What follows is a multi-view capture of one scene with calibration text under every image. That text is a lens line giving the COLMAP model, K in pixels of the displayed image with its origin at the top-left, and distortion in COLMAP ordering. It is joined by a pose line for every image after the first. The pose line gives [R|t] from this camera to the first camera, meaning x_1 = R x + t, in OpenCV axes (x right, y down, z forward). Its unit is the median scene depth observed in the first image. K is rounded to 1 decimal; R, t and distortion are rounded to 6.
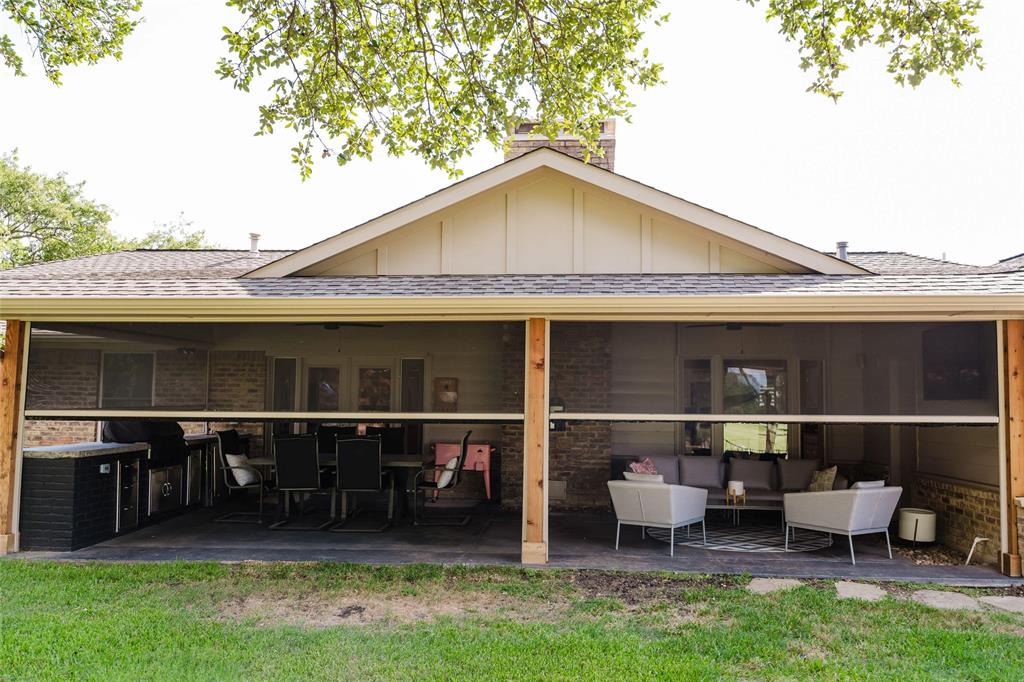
lens RADIAL K [[850.5, 0, 520.5], [0, 850.5, 339.3], [0, 0, 1]] dist [0.002509, 0.010309]
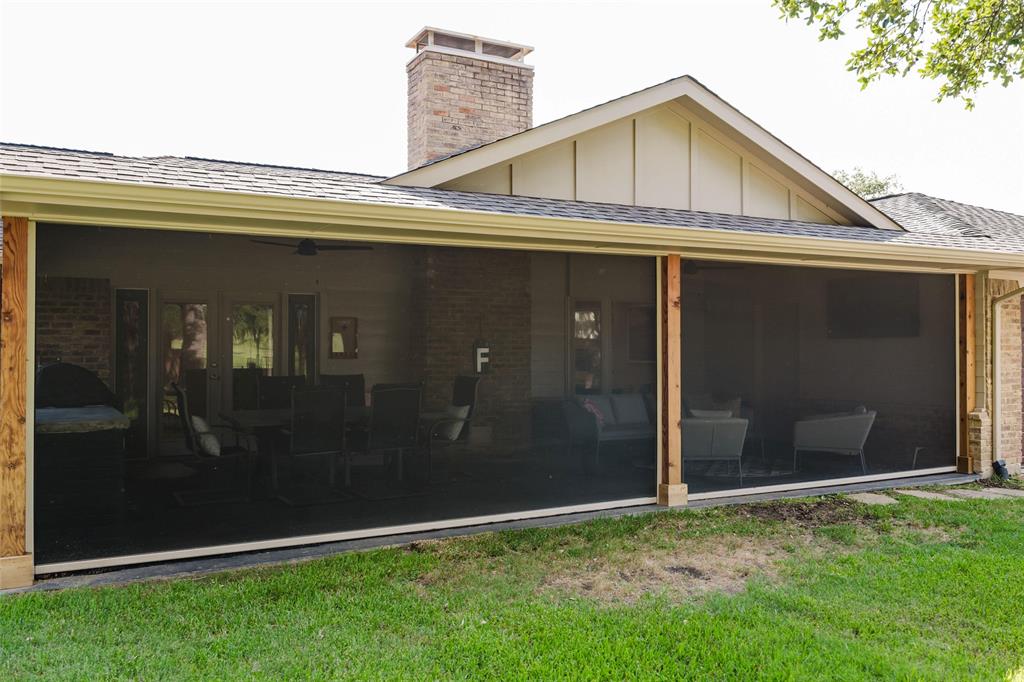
lens RADIAL K [[863.4, 0, 512.0], [0, 863.4, 341.0], [0, 0, 1]] dist [0.000830, 0.001975]
pose [[0.840012, -0.006376, 0.542531, -0.677385], [-0.029997, 0.997856, 0.058173, 0.021790], [-0.541739, -0.065140, 0.838019, 0.279519]]
